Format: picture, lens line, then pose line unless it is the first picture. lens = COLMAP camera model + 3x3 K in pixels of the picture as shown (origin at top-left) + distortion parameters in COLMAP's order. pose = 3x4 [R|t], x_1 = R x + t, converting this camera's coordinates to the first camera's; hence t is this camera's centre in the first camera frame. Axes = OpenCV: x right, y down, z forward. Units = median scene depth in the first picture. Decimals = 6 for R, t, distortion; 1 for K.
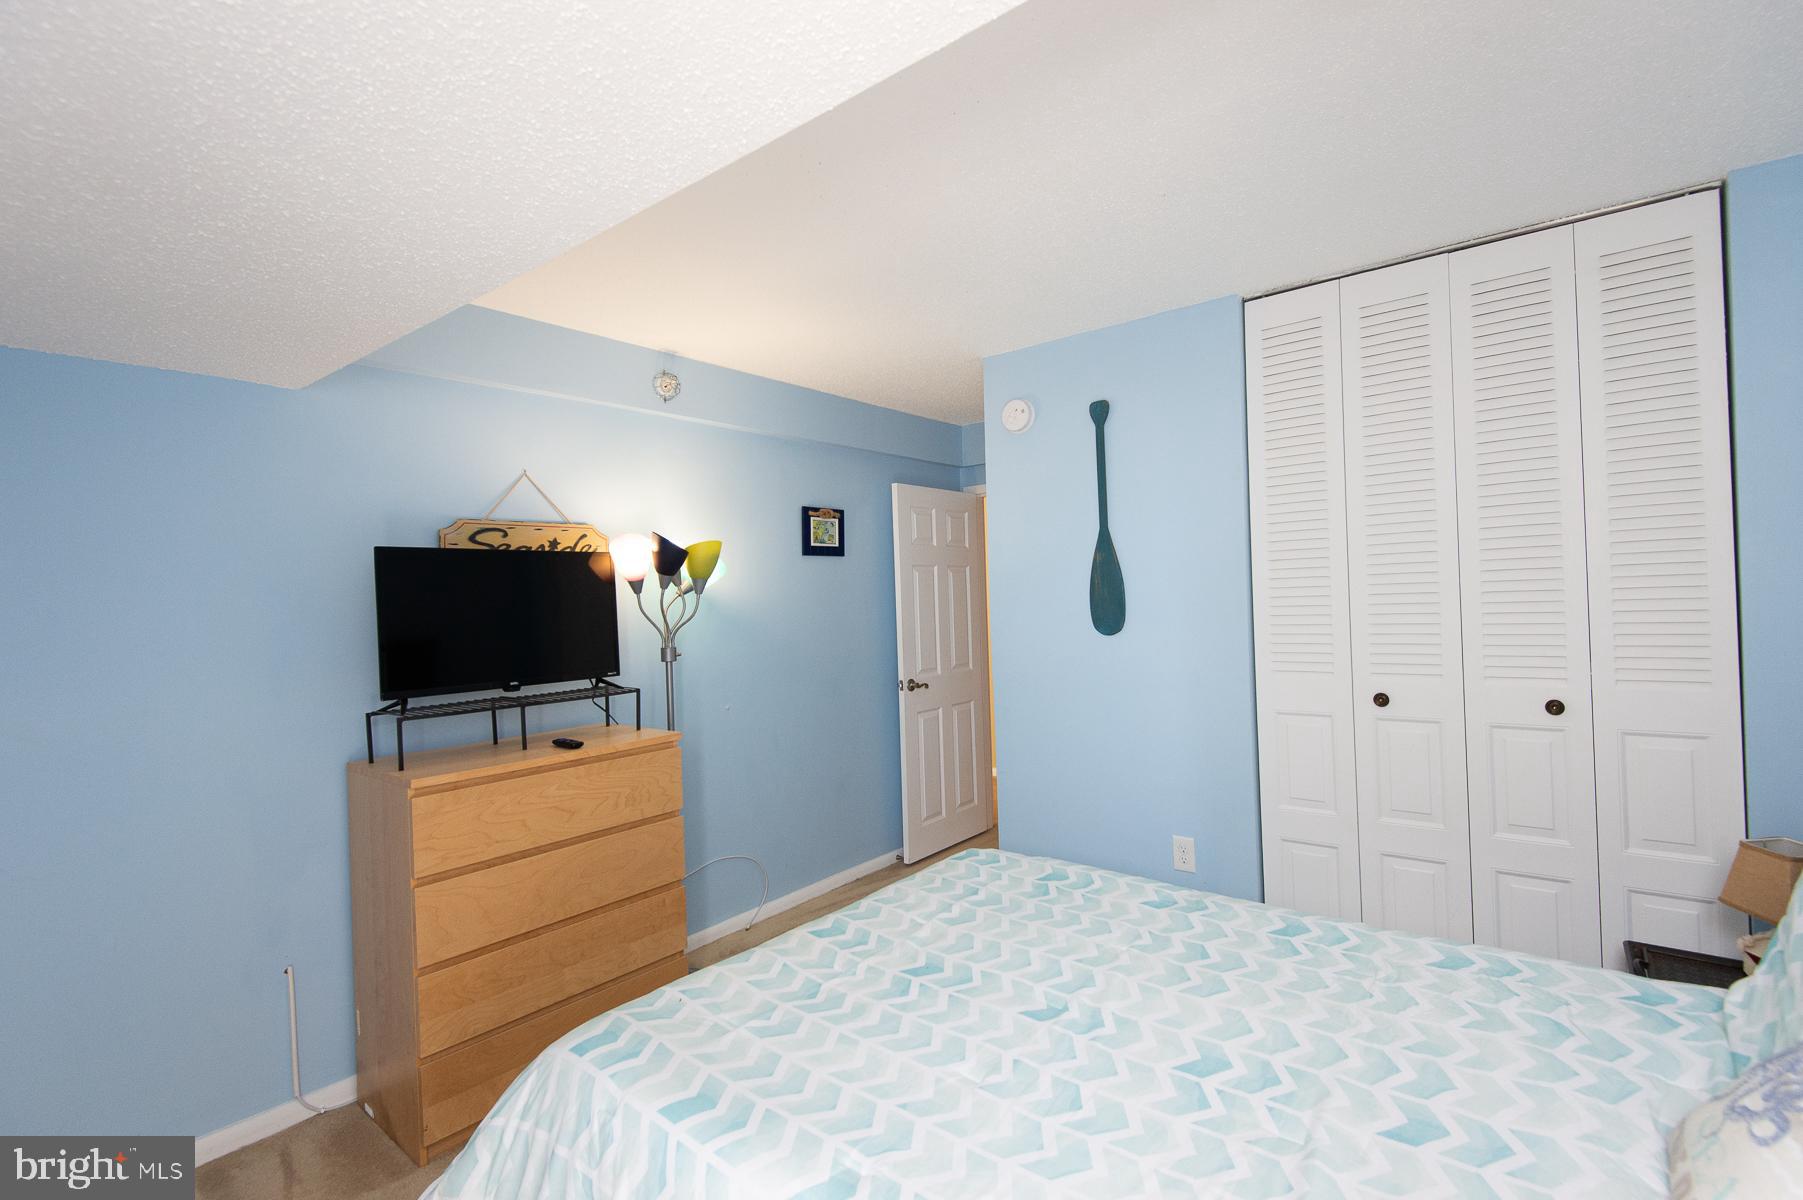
lens RADIAL K [[823.4, 0, 905.1], [0, 823.4, 596.2], [0, 0, 1]] dist [0.045415, -0.027527]
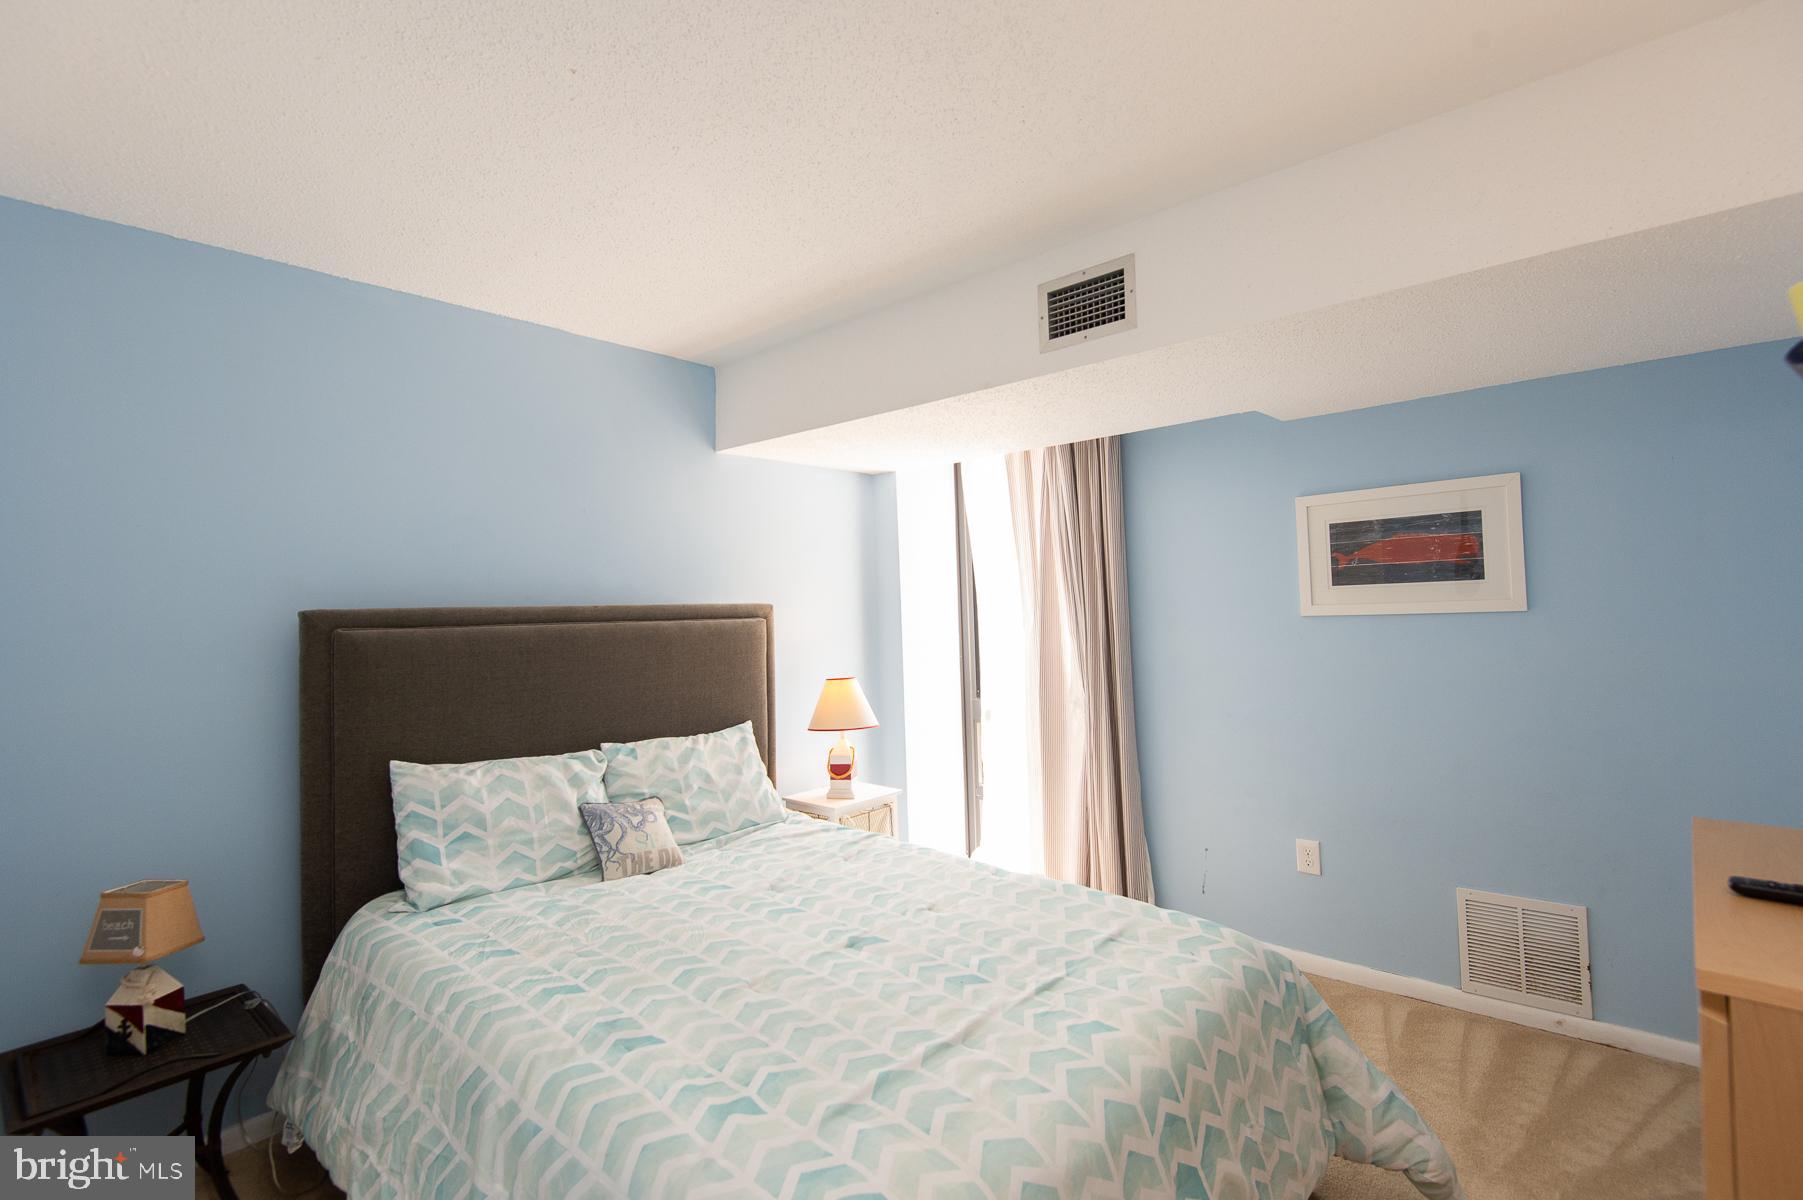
lens RADIAL K [[829.9, 0, 910.3], [0, 829.9, 596.7], [0, 0, 1]] dist [0.041032, -0.028530]
pose [[-0.996907, 0.066406, 0.042025, 0.015056], [0.065833, 0.997720, -0.014854, 0.009641], [-0.042916, -0.012041, -0.999006, 1.901392]]
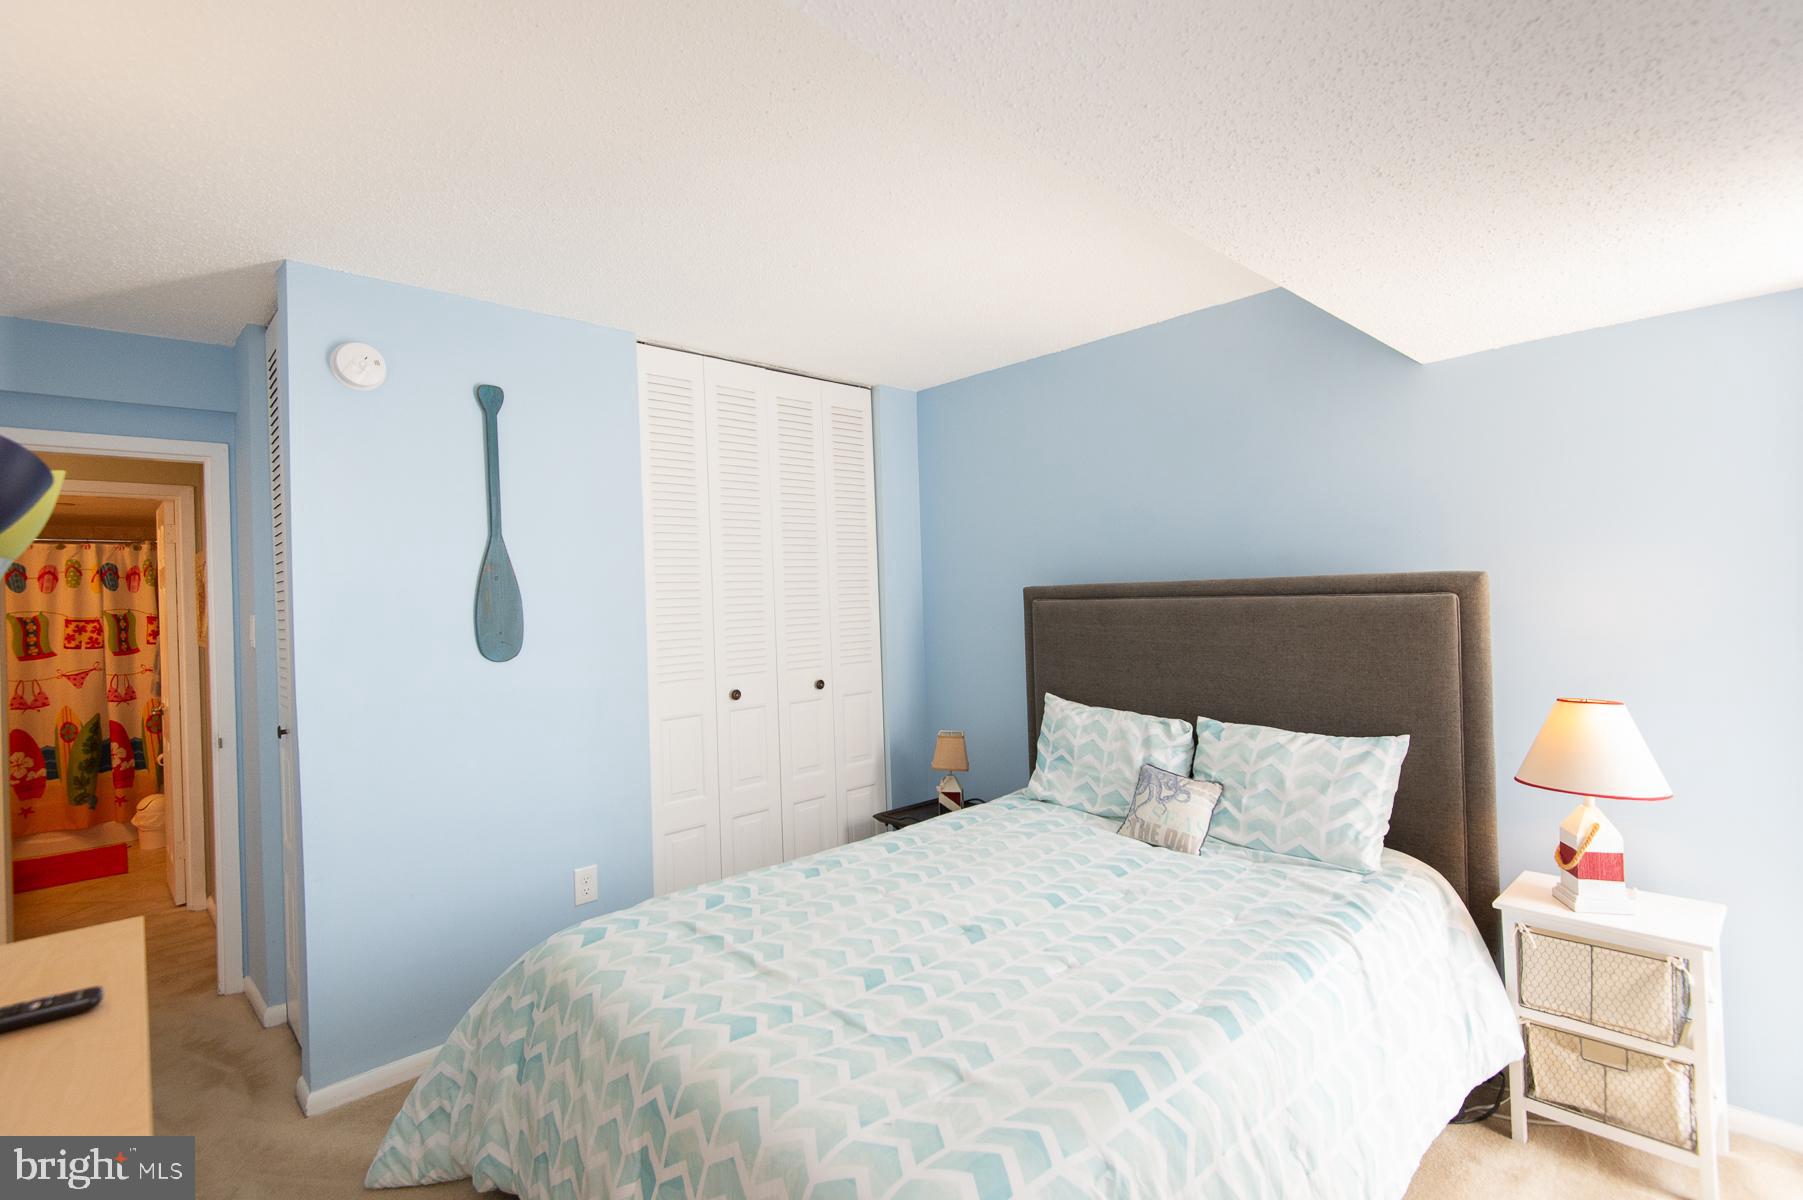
lens RADIAL K [[841.4, 0, 901.5], [0, 841.4, 600.0], [0, 0, 1]] dist [0.034530, -0.013535]
pose [[0.131674, 0.030280, 0.990831, -0.928702], [0.024616, 0.999125, -0.033804, 0.039206], [-0.990987, 0.028841, 0.130813, 0.786817]]
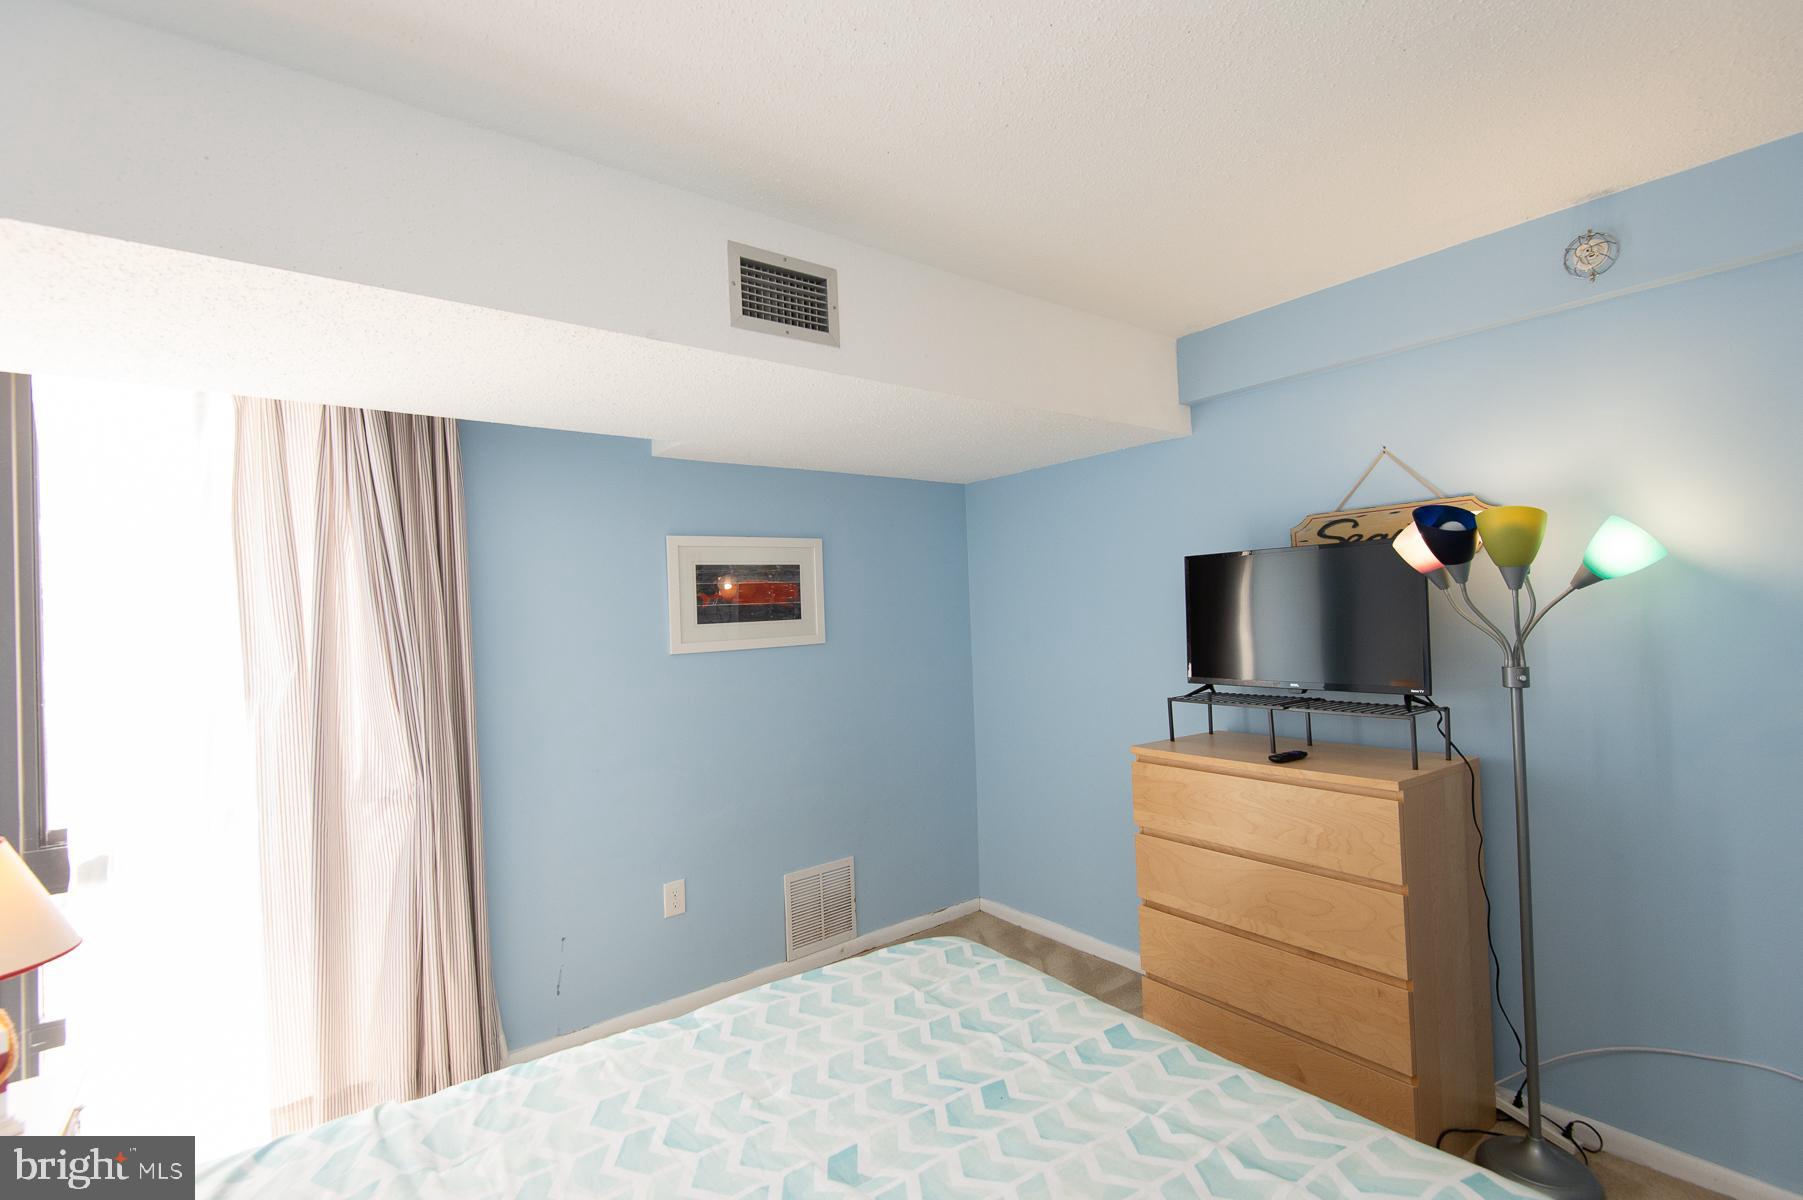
lens RADIAL K [[829.9, 0, 910.3], [0, 829.9, 596.7], [0, 0, 1]] dist [0.041032, -0.028530]
pose [[-0.224960, 0.025512, -0.974034, 0.780600], [0.042376, 0.998967, 0.016378, -0.044487], [0.973446, -0.037592, -0.225809, 1.068931]]
